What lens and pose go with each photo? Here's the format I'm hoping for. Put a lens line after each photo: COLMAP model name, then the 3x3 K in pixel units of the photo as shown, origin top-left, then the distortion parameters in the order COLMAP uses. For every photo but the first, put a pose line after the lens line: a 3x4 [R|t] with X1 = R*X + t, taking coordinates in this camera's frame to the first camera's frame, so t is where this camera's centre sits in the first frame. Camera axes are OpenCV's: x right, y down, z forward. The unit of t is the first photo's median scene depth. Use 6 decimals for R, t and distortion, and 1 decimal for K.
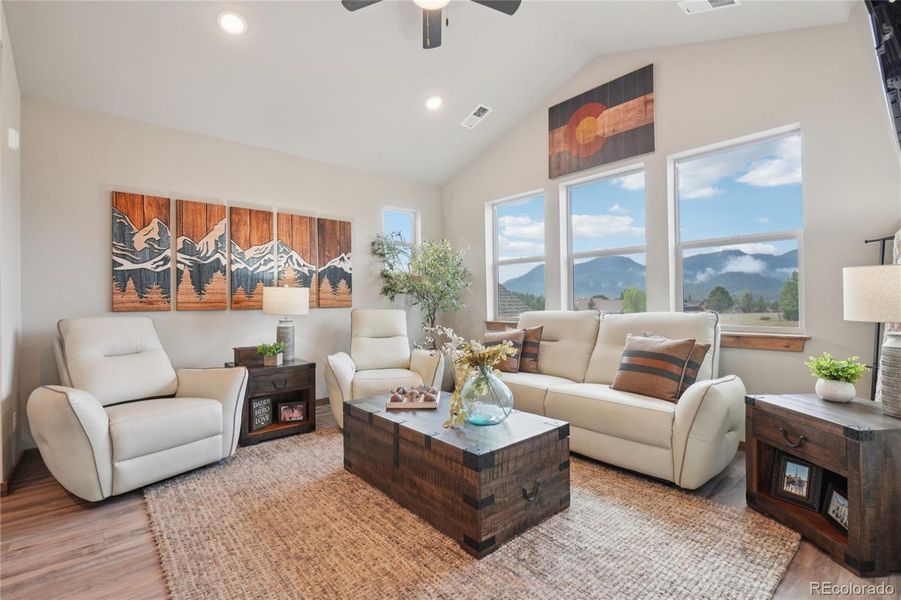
lens RADIAL K [[402.2, 0, 448.0], [0, 402.2, 296.4], [0, 0, 1]] dist [-0.000432, -0.000302]
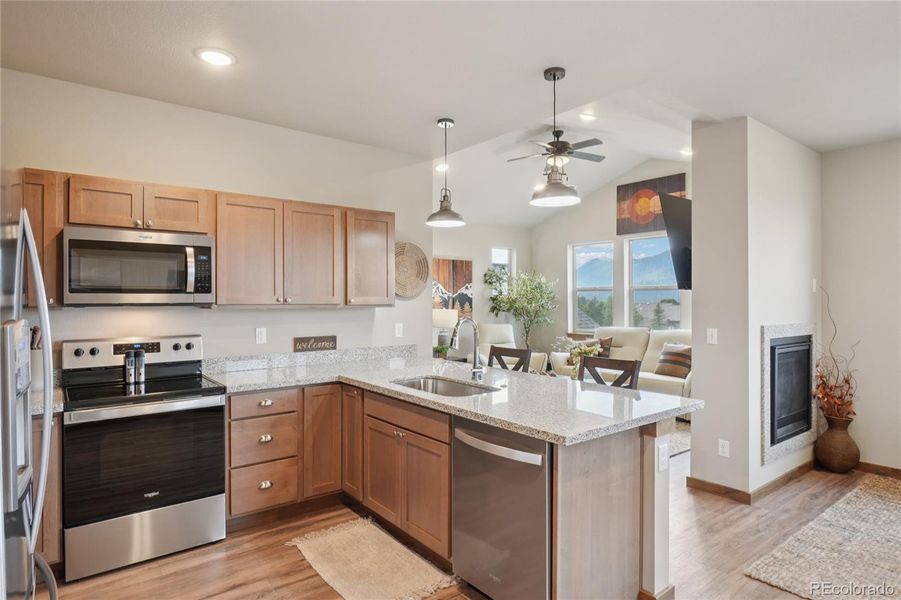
lens RADIAL K [[512.7, 0, 450.5], [0, 512.7, 300.0], [0, 0, 1]] dist [0.000618, 0.000420]
pose [[0.998943, 0.010609, -0.044722, -0.261318], [-0.010396, 0.999934, 0.004989, -0.063325], [0.044772, -0.004518, 0.998987, -0.869266]]
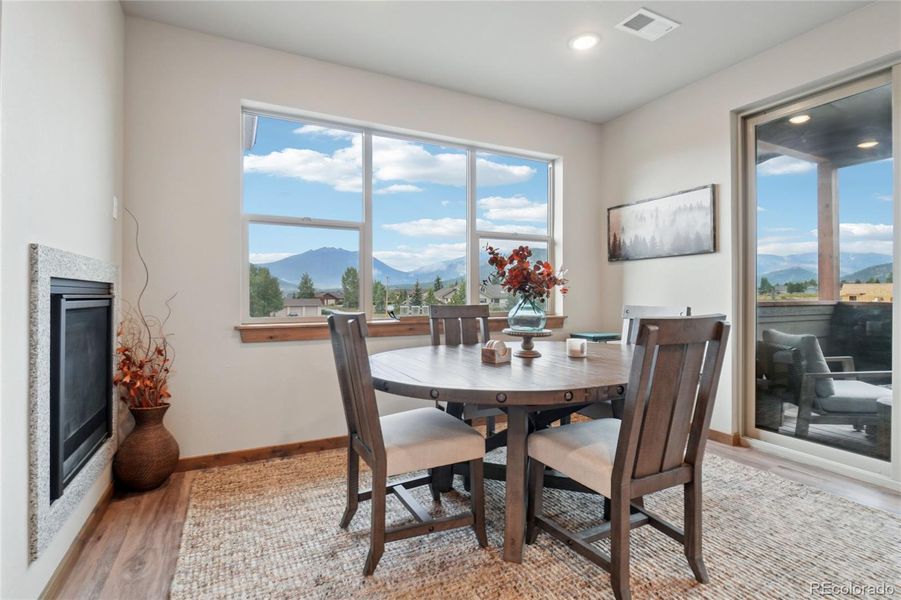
lens RADIAL K [[432.1, 0, 447.6], [0, 432.1, 293.5], [0, 0, 1]] dist [-0.009837, -0.000655]
pose [[0.241667, 0.013972, 0.970259, -0.000026], [-0.012086, 0.999862, -0.011388, 0.016971], [-0.970284, -0.008974, 0.241803, -0.343216]]
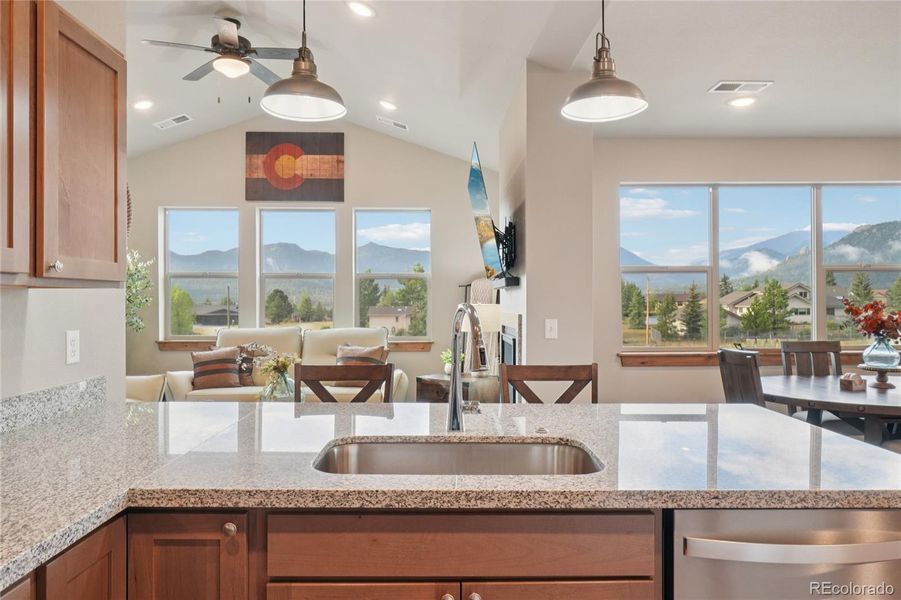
lens RADIAL K [[603.3, 0, 446.6], [0, 603.3, 299.9], [0, 0, 1]] dist [-0.005643, -0.001911]
pose [[0.641252, 0.011577, 0.767243, -0.604480], [-0.011433, 0.999919, -0.005532, -0.034951], [-0.767245, -0.005224, 0.641333, -0.389741]]
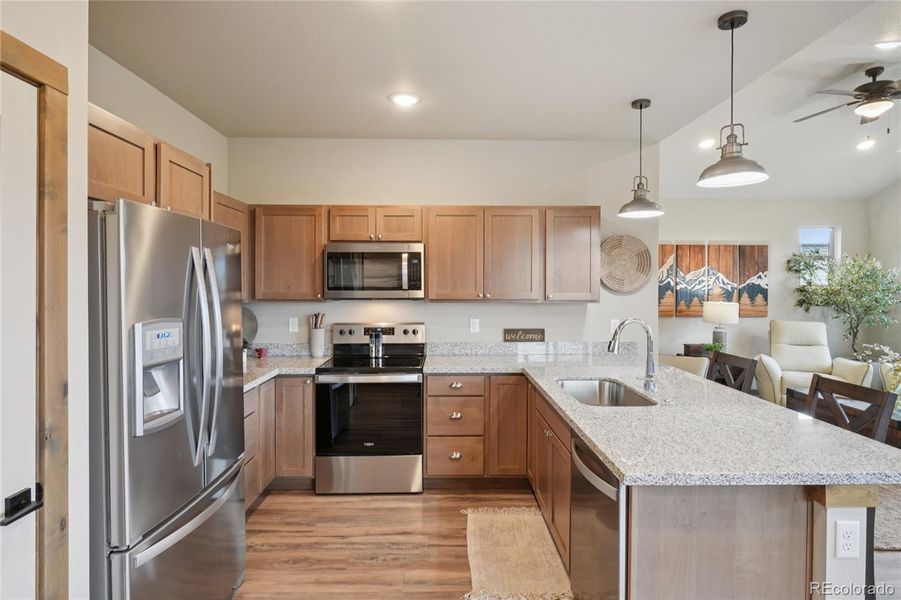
lens RADIAL K [[484.1, 0, 450.6], [0, 484.1, 290.3], [0, 0, 1]] dist [0.002422, -0.001121]
pose [[0.768431, 0.019031, -0.639649, -0.050057], [-0.007275, 0.999753, 0.021006, -0.083958], [0.639891, -0.011489, 0.768380, -0.767755]]
